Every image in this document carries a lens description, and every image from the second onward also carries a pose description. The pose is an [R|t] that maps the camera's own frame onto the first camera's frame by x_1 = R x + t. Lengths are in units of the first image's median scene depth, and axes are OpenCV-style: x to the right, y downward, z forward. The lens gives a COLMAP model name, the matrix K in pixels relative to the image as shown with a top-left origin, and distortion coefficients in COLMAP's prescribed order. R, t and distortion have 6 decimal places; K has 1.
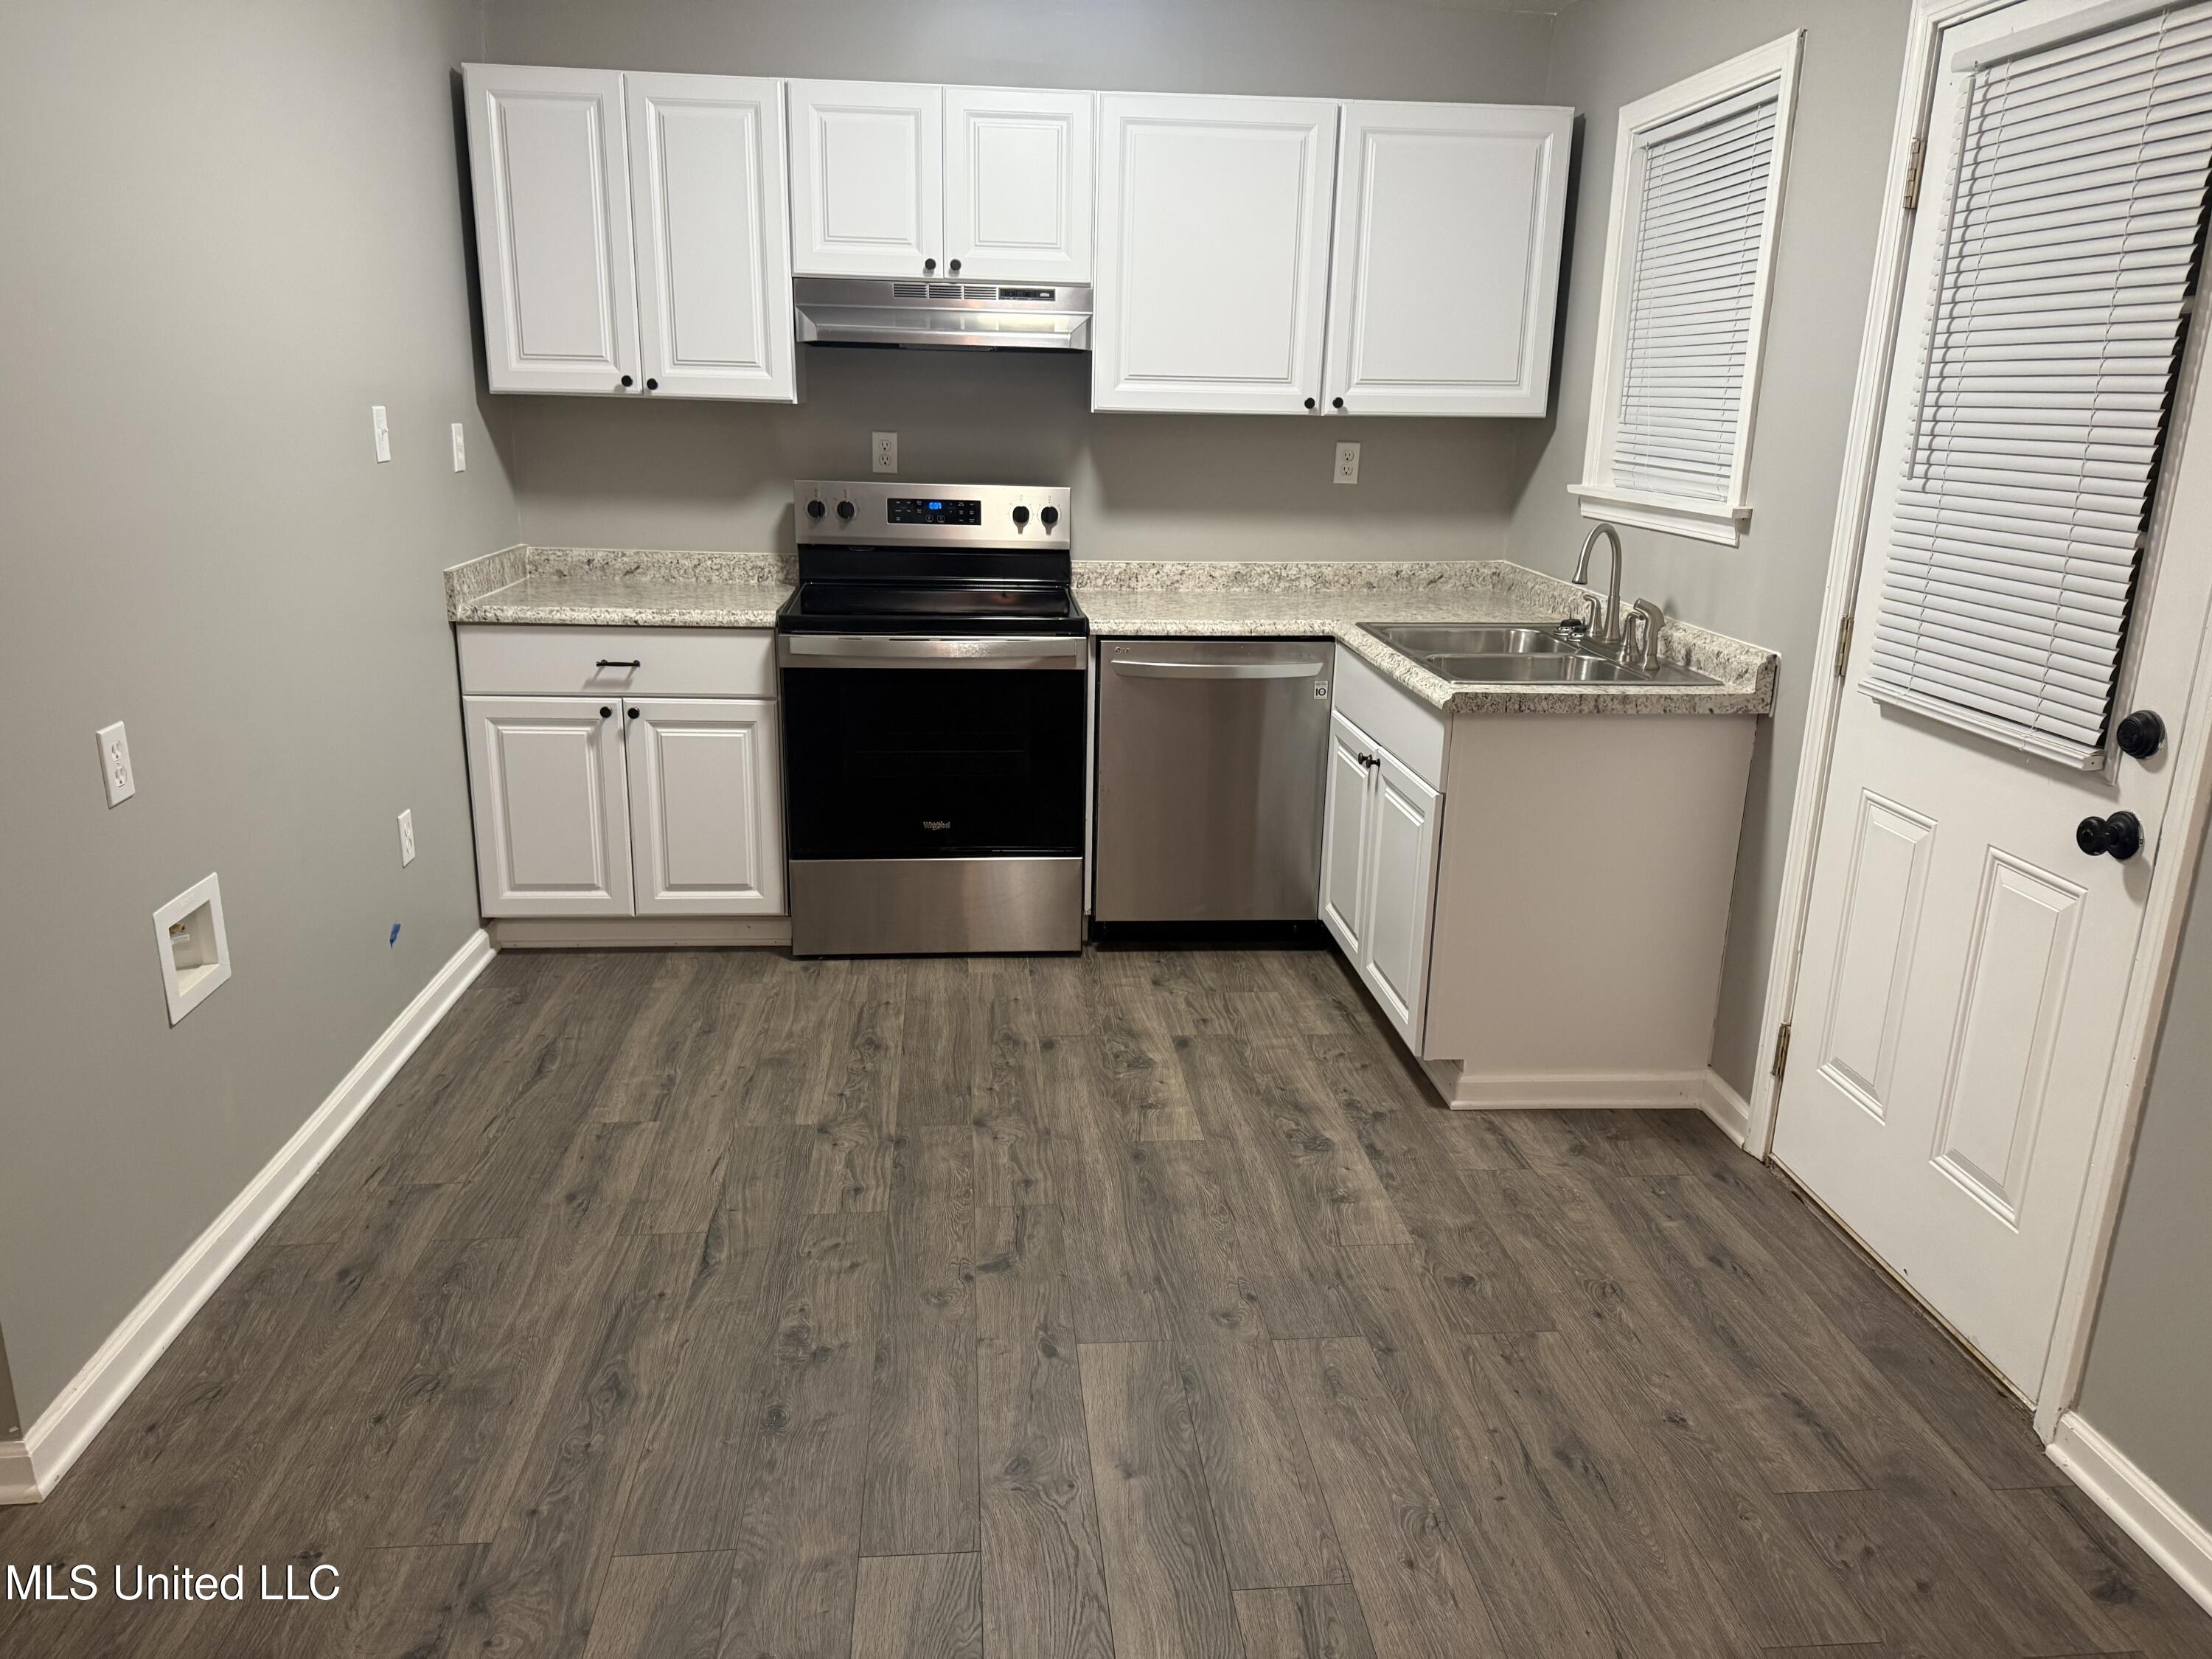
lens RADIAL K [[1545.3, 0, 1103.8], [0, 1545.3, 840.5], [0, 0, 1]] dist [0.130795, -0.217944]
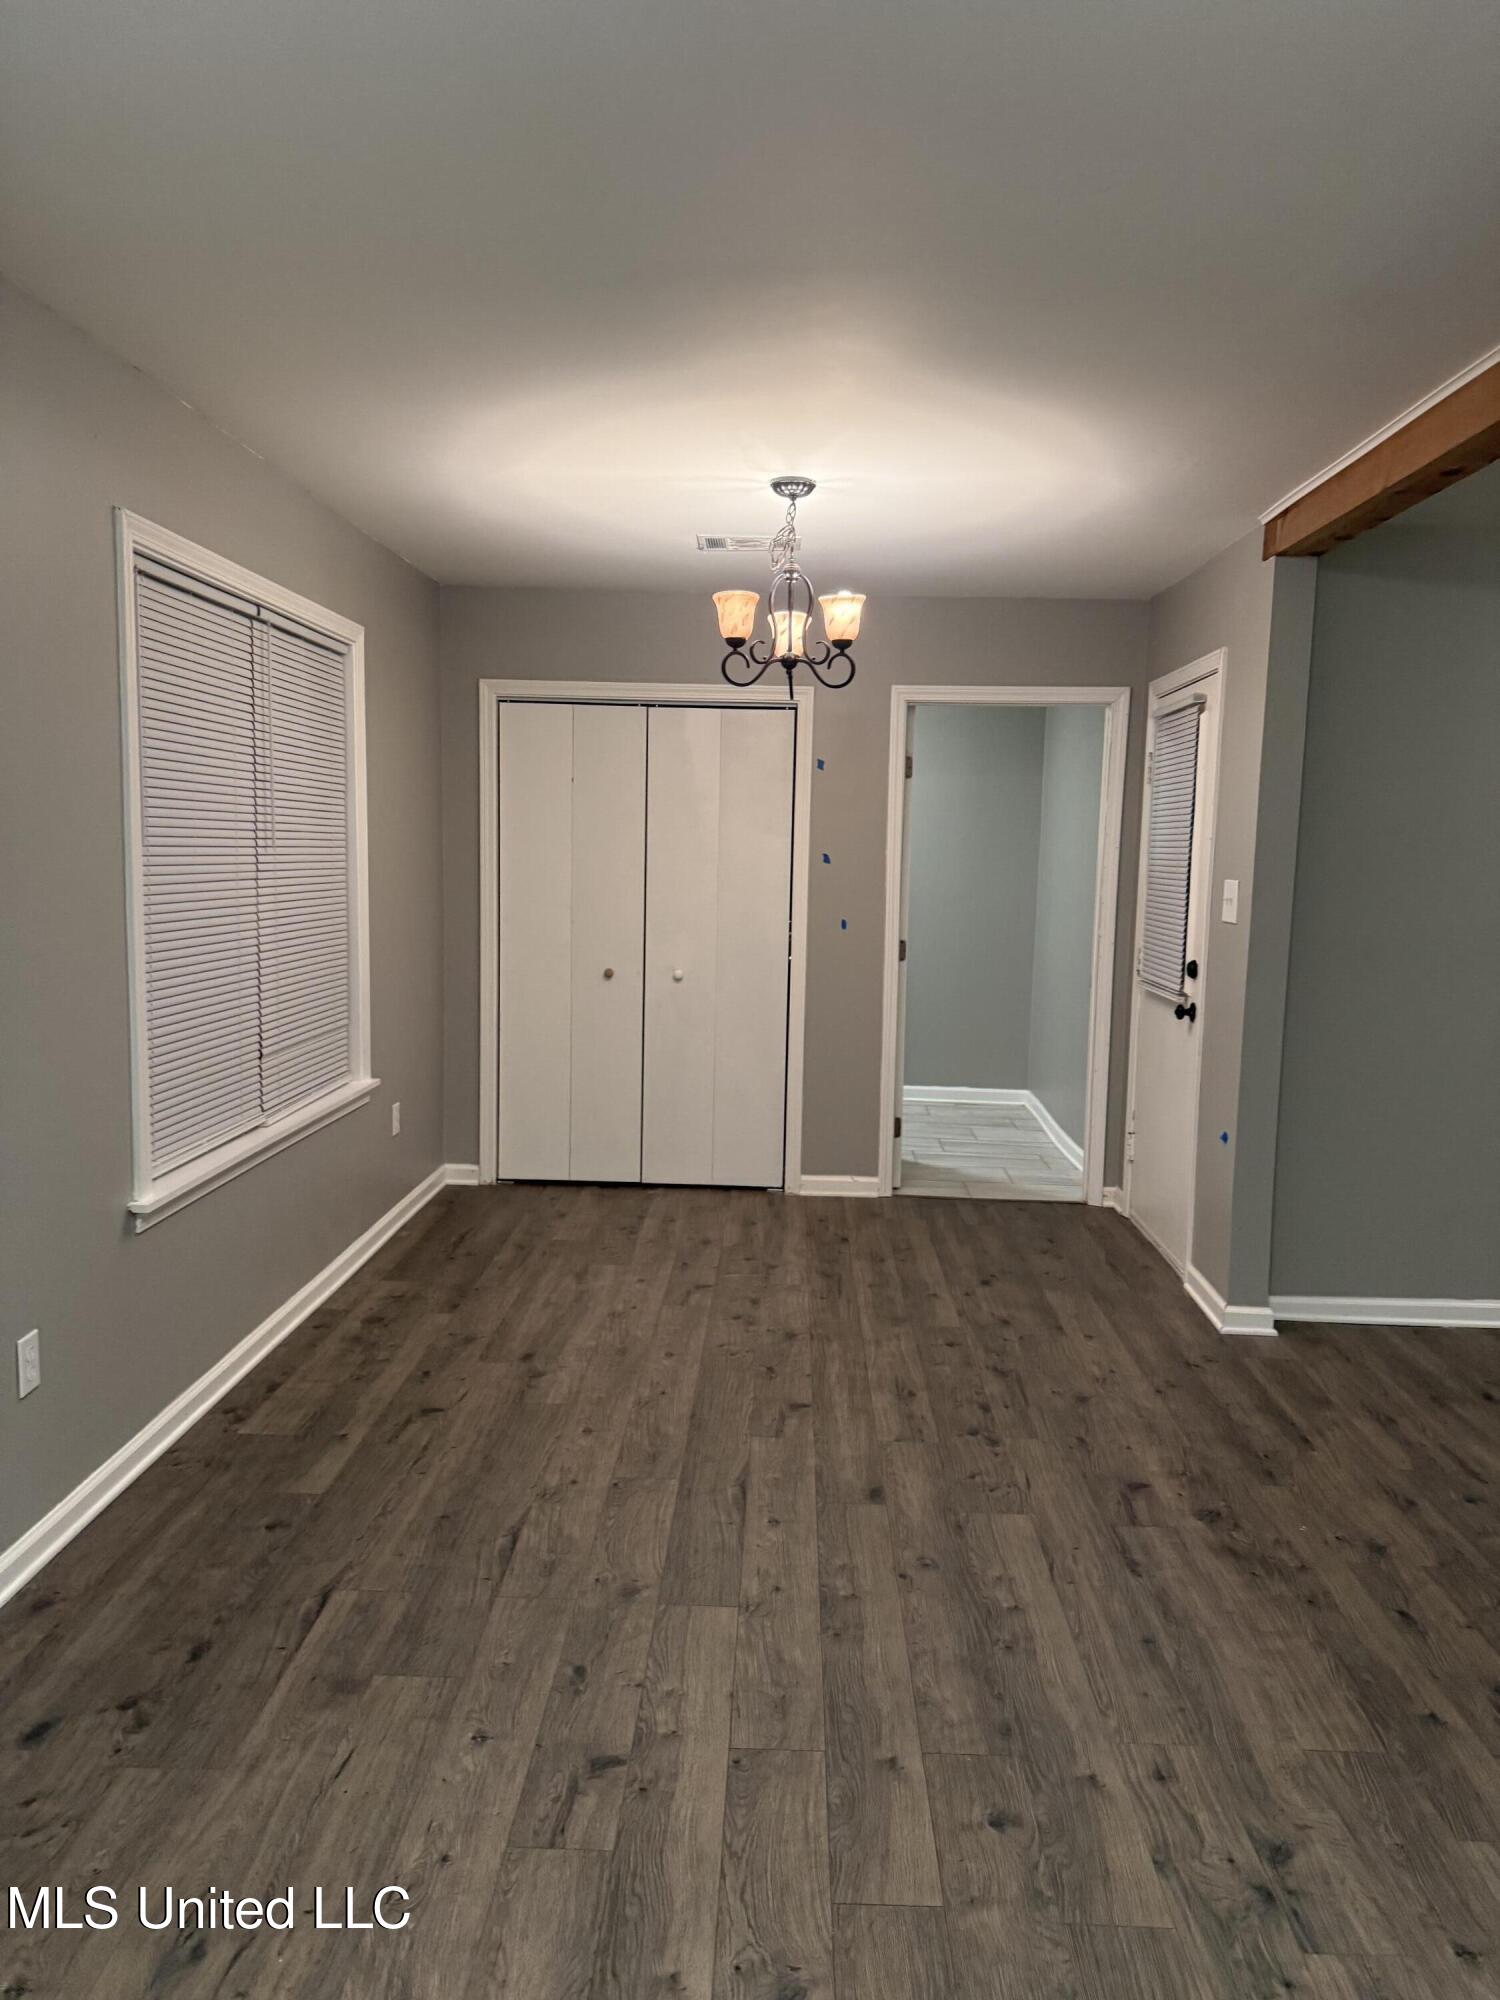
lens RADIAL K [[1366.3, 0, 750.4], [0, 1366.3, 1022.2], [0, 0, 1]] dist [0.000064, -0.044292]
pose [[-0.991918, -0.057358, 0.113172, -0.050261], [-0.008026, 0.918563, 0.395193, -0.248587], [-0.126623, 0.391091, -0.911600, 0.867503]]
